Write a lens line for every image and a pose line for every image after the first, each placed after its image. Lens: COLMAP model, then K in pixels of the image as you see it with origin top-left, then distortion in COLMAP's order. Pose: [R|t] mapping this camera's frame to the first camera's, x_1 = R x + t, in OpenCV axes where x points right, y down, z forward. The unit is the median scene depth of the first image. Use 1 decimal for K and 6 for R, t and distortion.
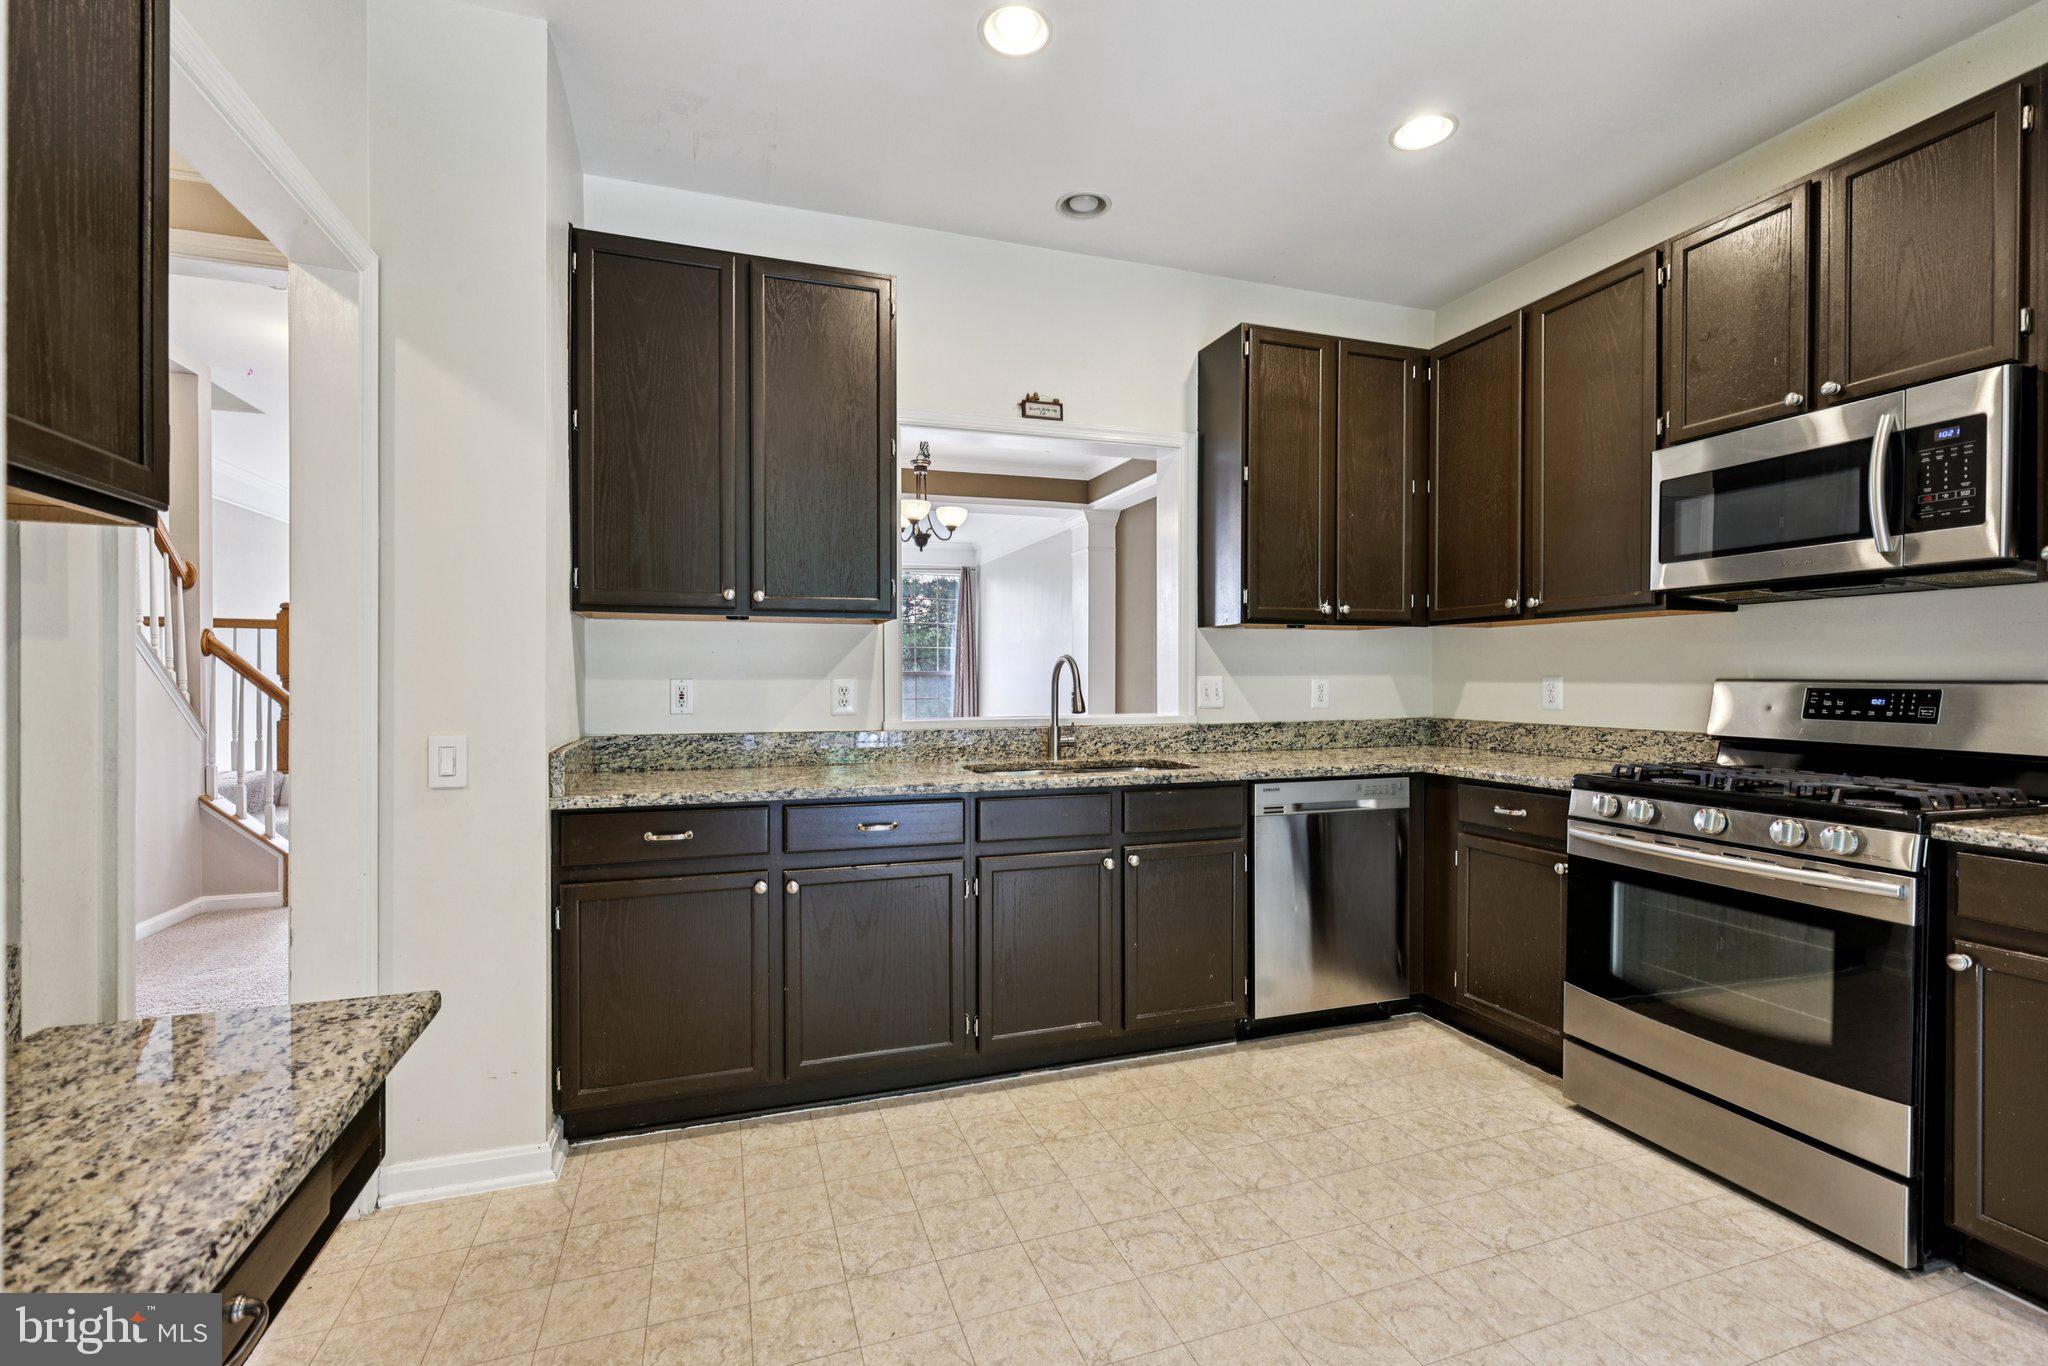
lens RADIAL K [[893.8, 0, 1024.0], [0, 893.8, 683.0], [0, 0, 1]] dist [0.001854, 0.000095]
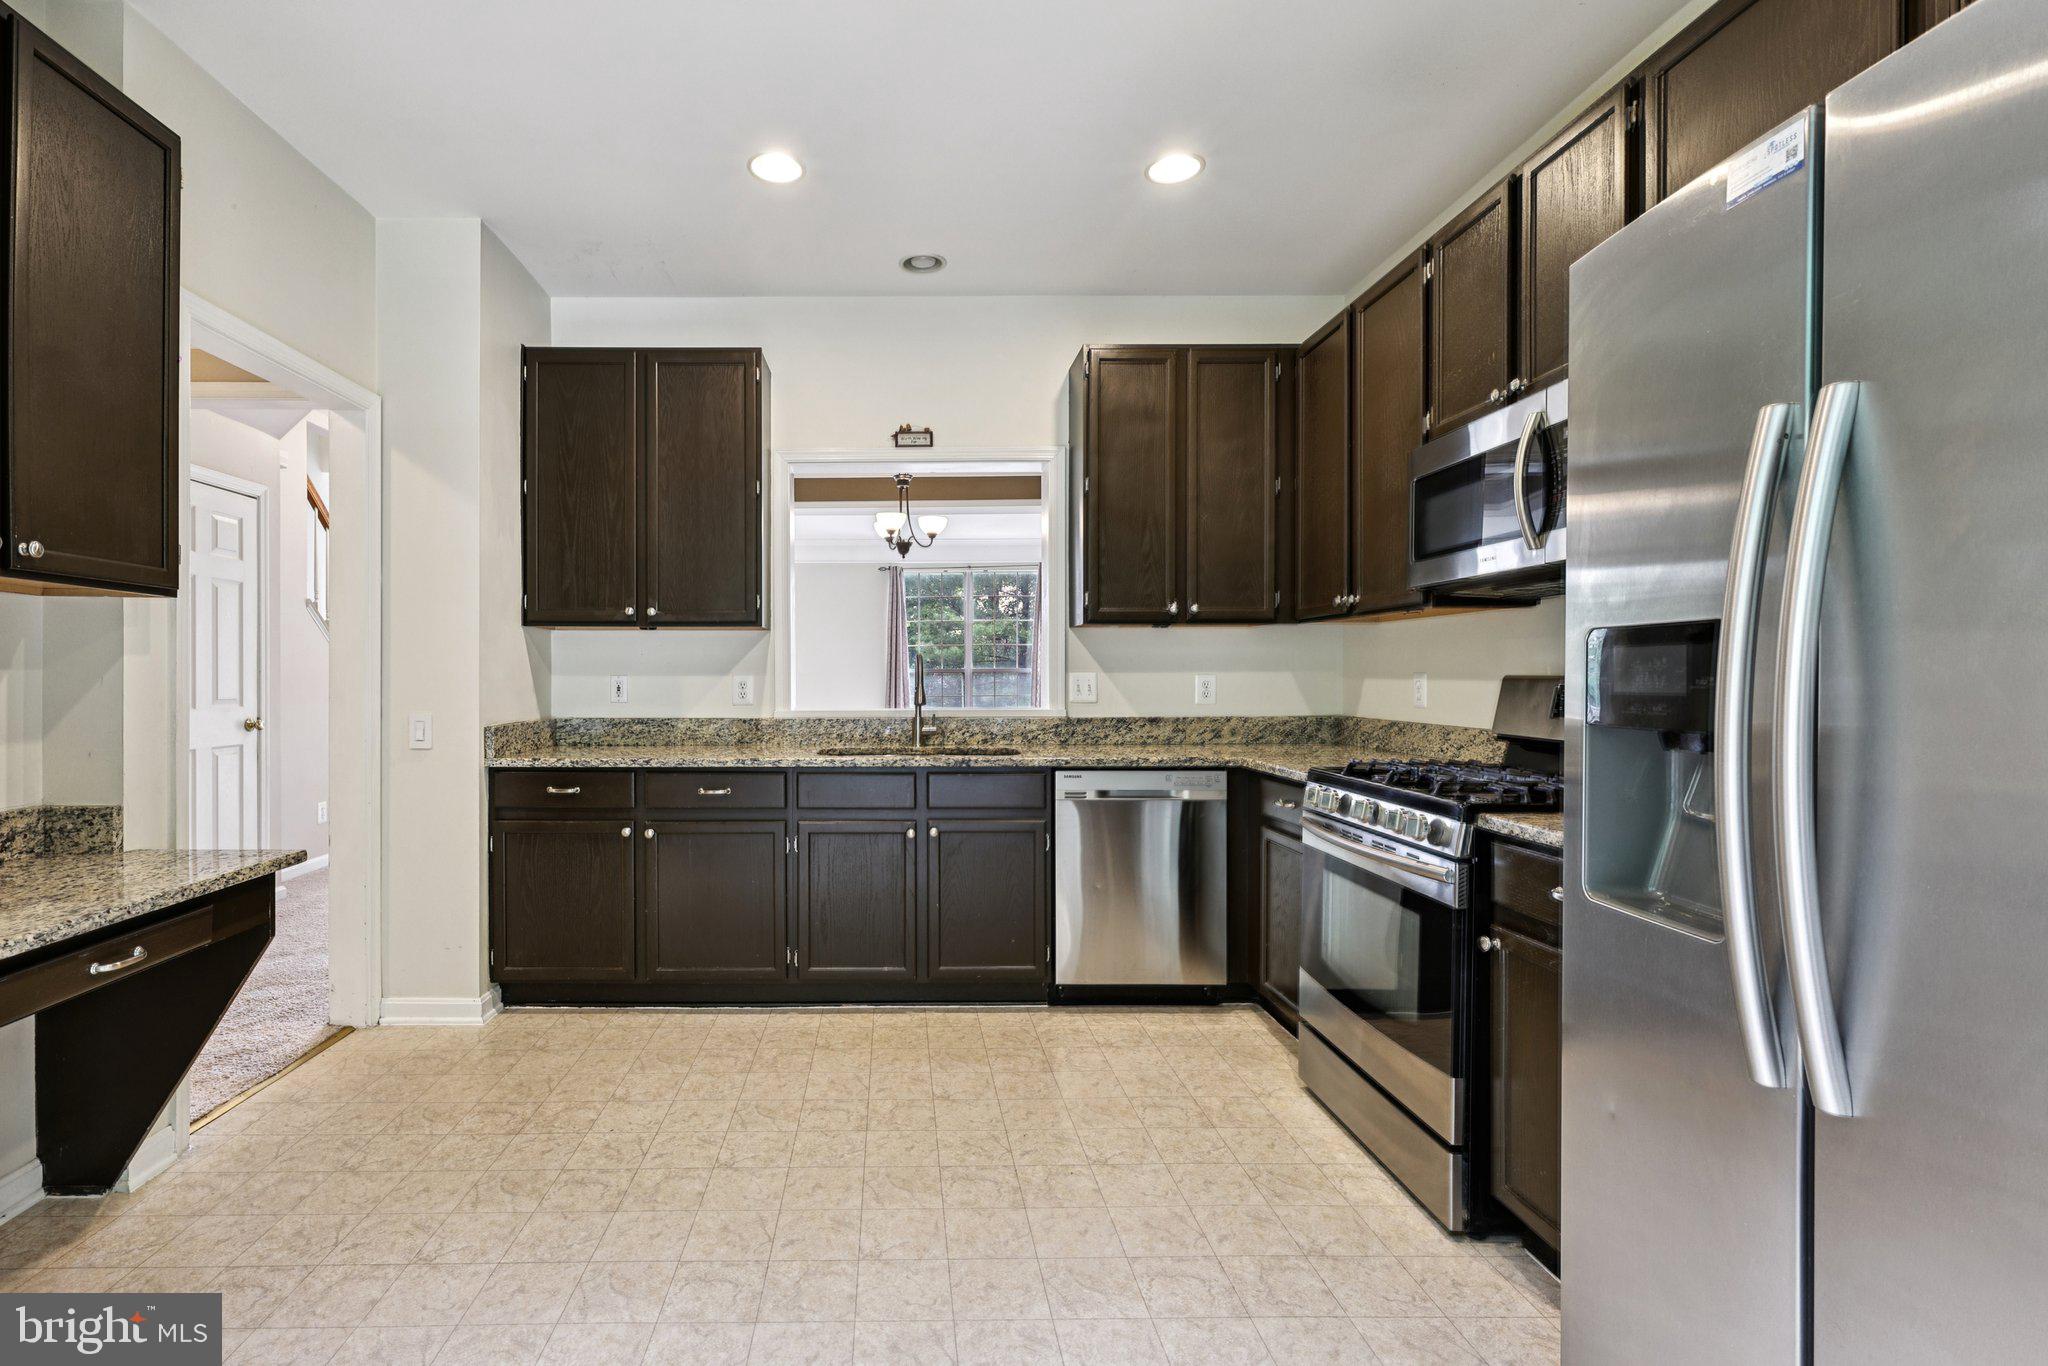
lens RADIAL K [[949.3, 0, 898.4], [0, 949.3, 679.5], [0, 0, 1]] dist [0.000778, 0.000011]
pose [[0.946695, 0.001538, -0.322128, 0.447998], [-0.001808, 0.999998, -0.000539, 0.001168], [0.322127, 0.001092, 0.946696, -0.171281]]
